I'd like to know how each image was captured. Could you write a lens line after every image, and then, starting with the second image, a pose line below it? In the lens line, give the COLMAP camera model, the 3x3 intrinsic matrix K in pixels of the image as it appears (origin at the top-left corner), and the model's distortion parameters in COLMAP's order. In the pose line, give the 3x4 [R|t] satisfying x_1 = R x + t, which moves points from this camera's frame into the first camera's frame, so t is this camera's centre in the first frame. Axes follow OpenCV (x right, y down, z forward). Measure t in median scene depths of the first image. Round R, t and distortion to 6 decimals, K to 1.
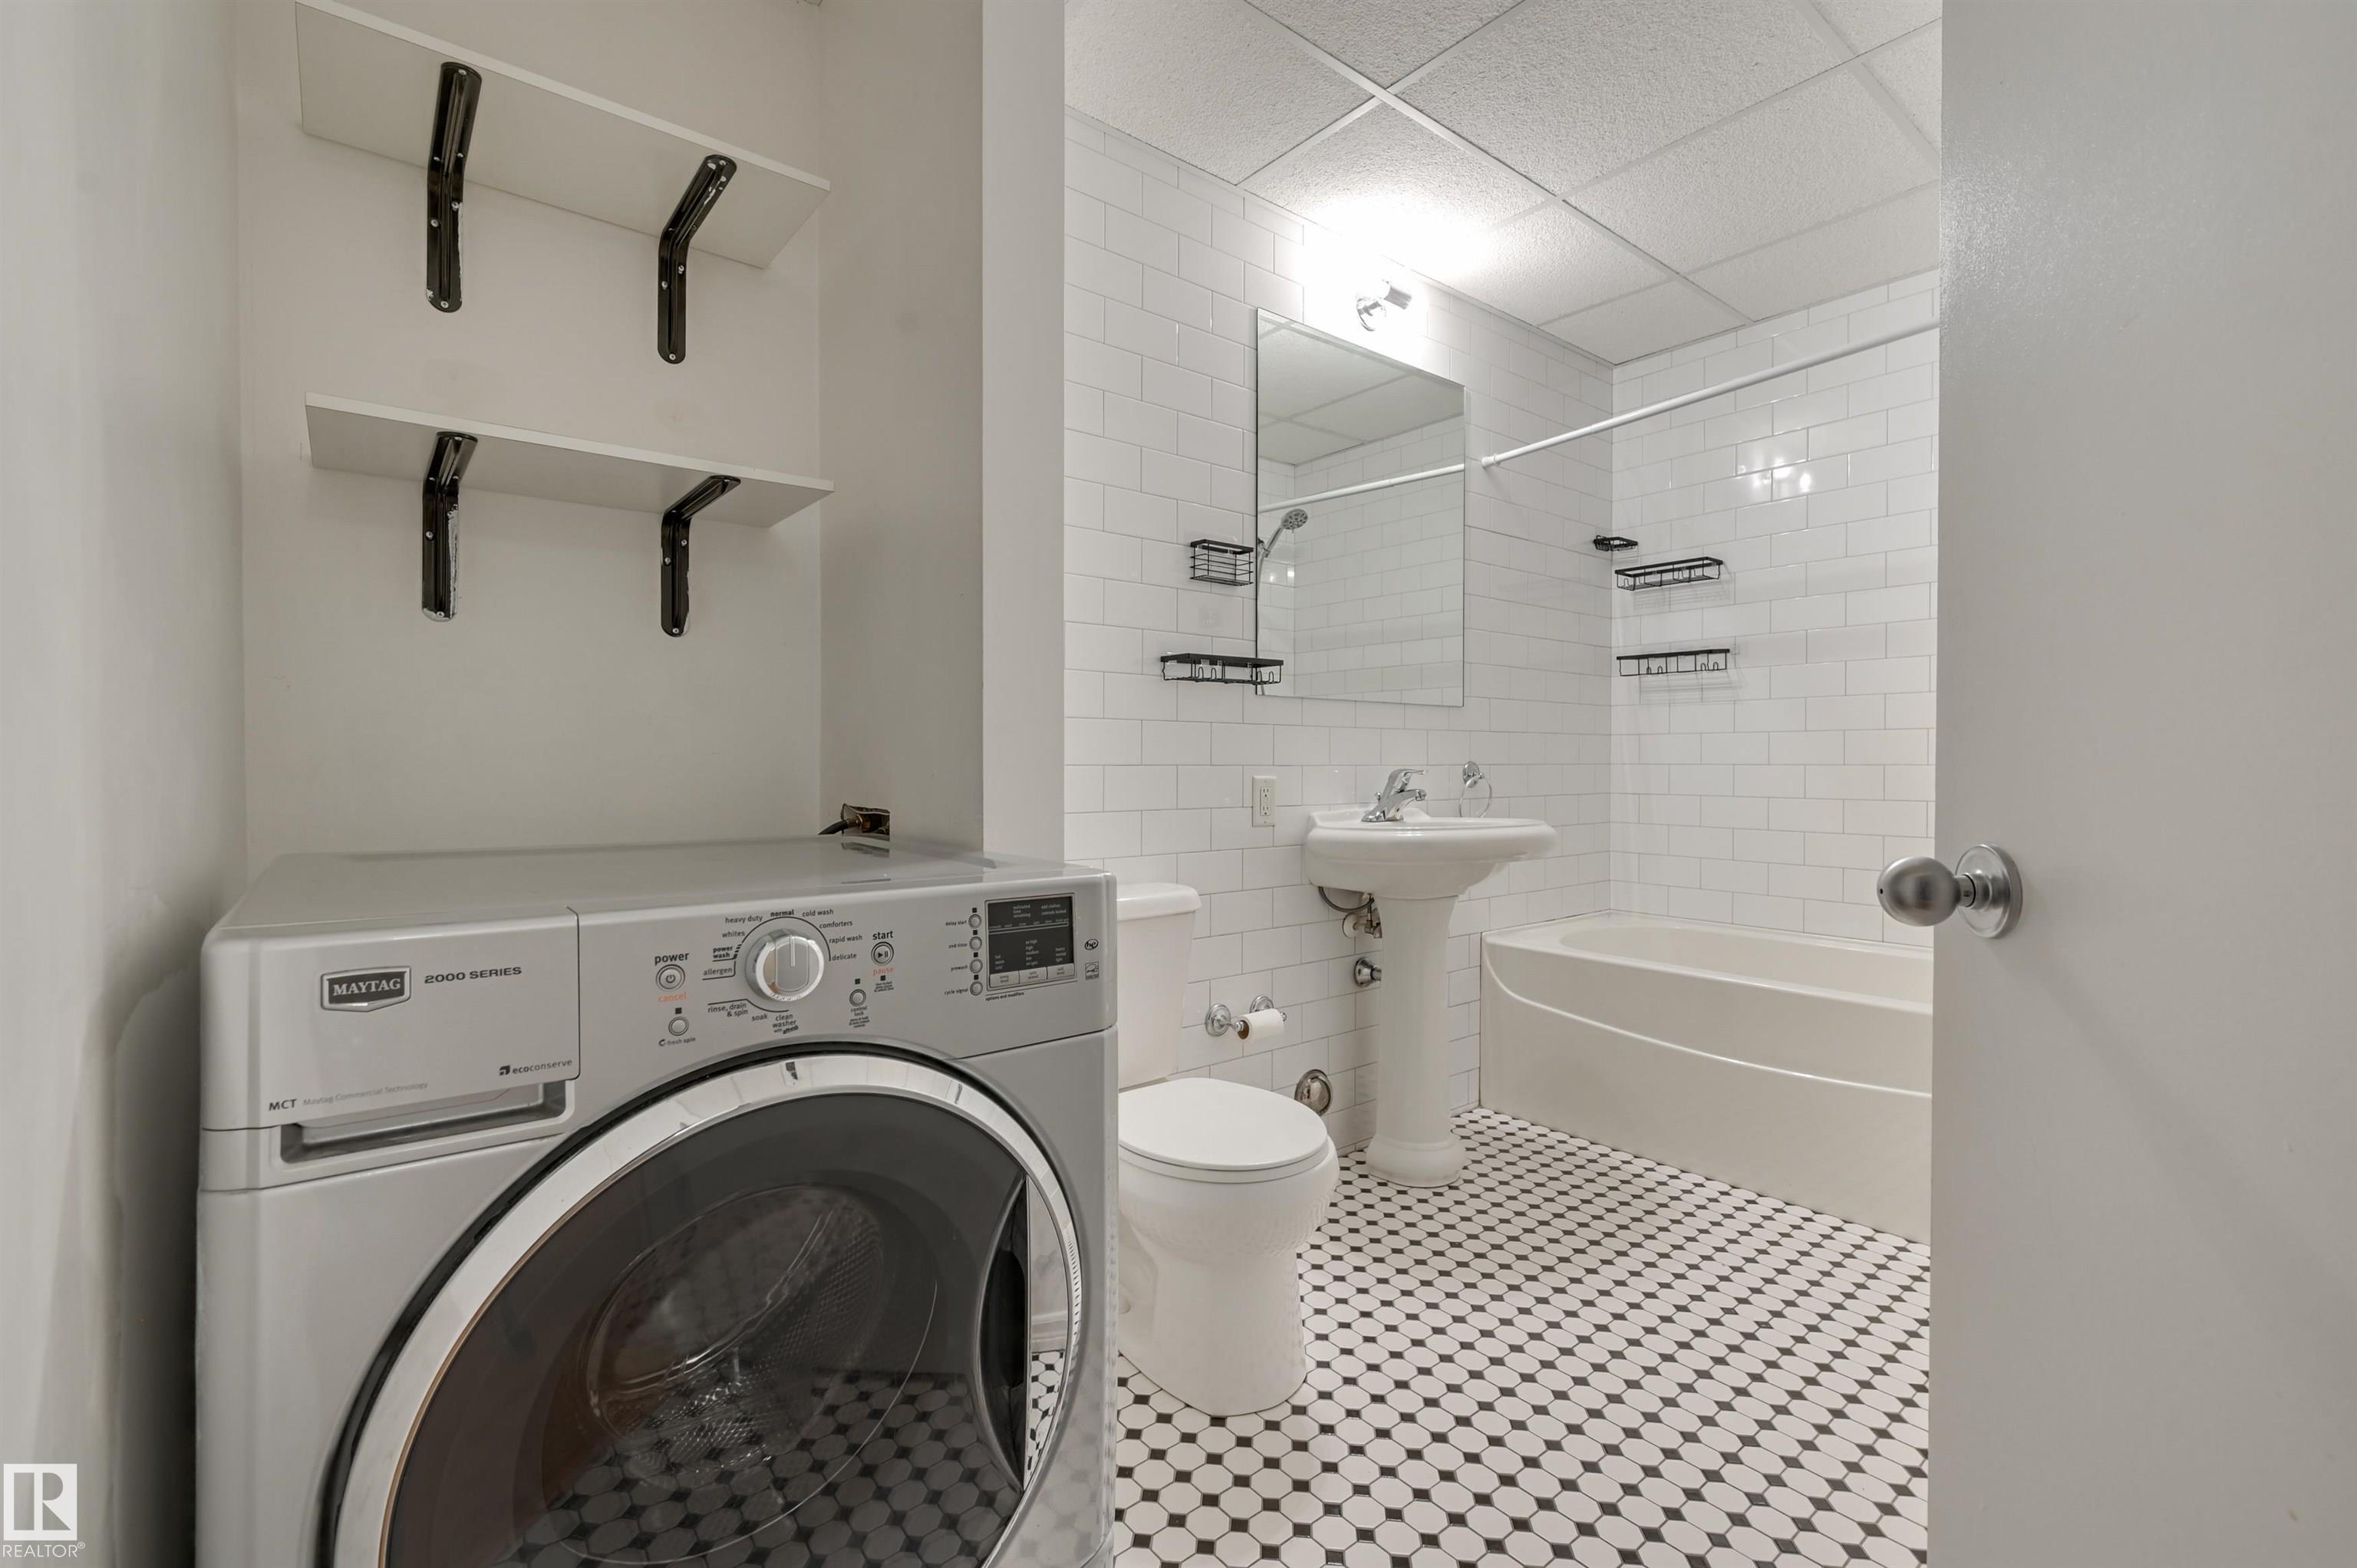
lens RADIAL K [[983.4, 0, 1168.7], [0, 983.4, 758.7], [0, 0, 1]] dist [-0.001934, -0.000068]
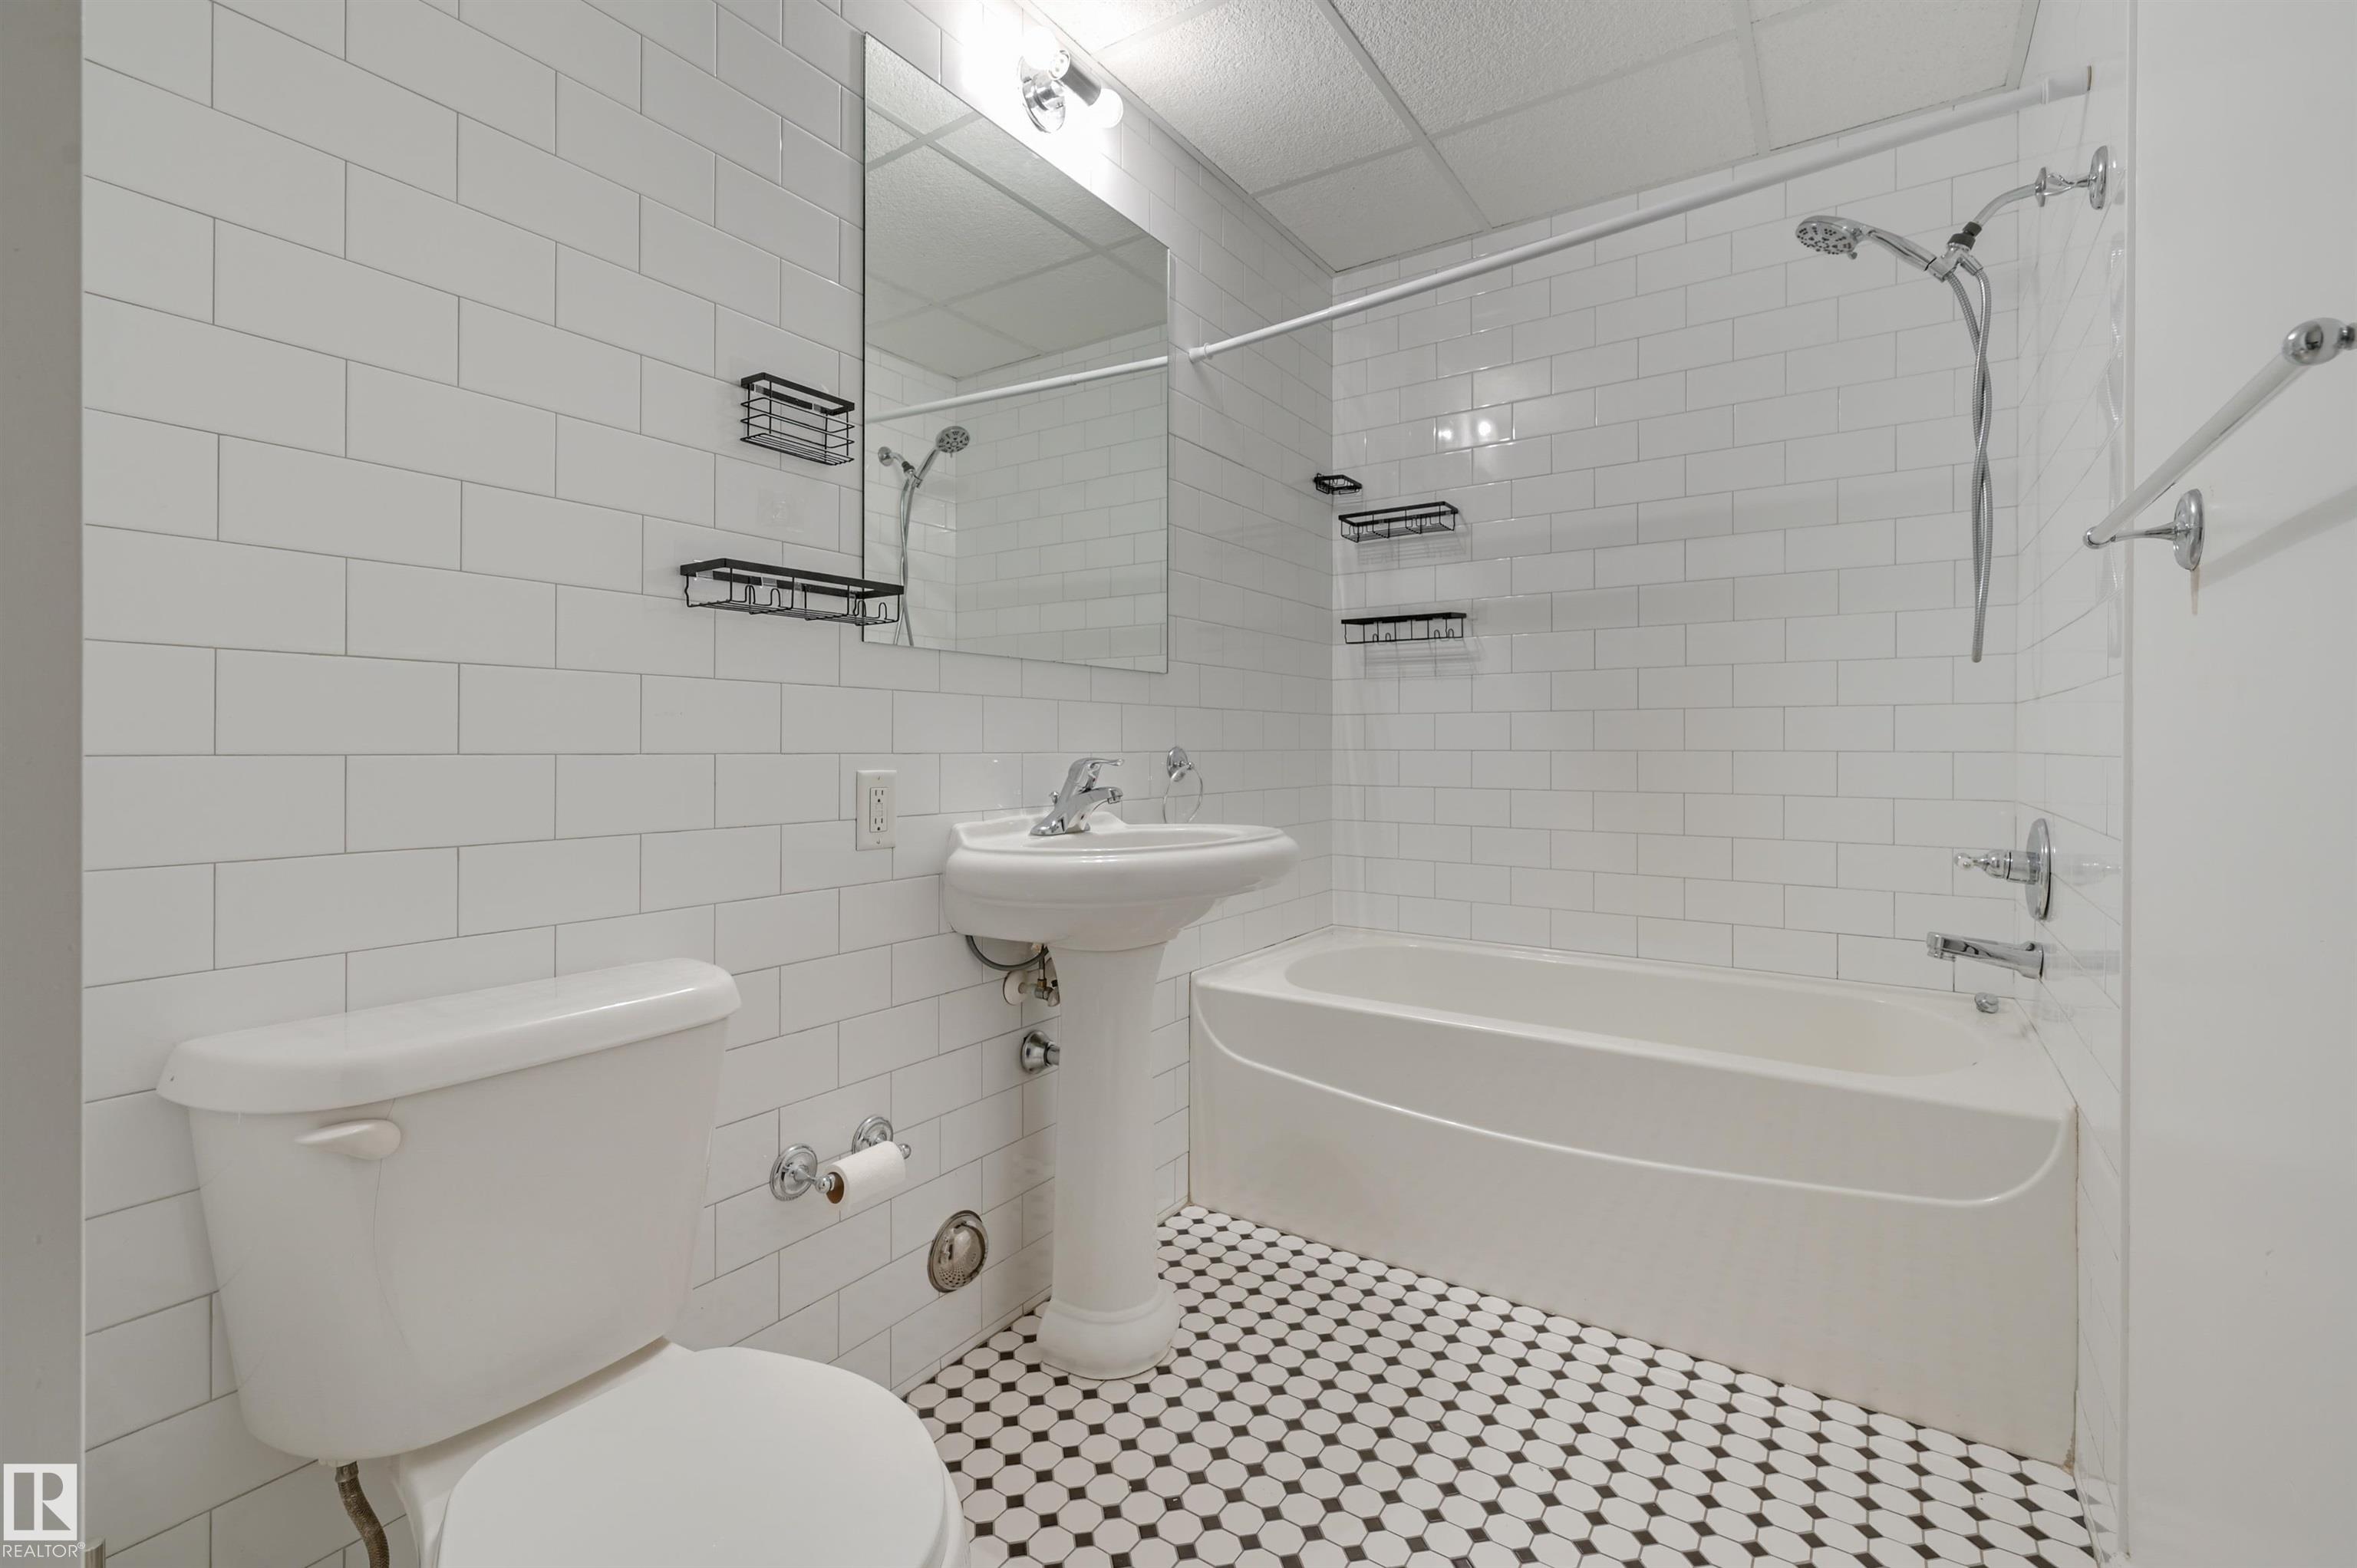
lens RADIAL K [[983.4, 0, 1168.7], [0, 983.4, 758.7], [0, 0, 1]] dist [-0.001934, -0.000068]
pose [[0.950111, -0.005252, 0.311867, 0.072475], [0.001174, 0.999911, 0.013260, 0.001889], [-0.311909, -0.012232, 0.950033, 0.312195]]
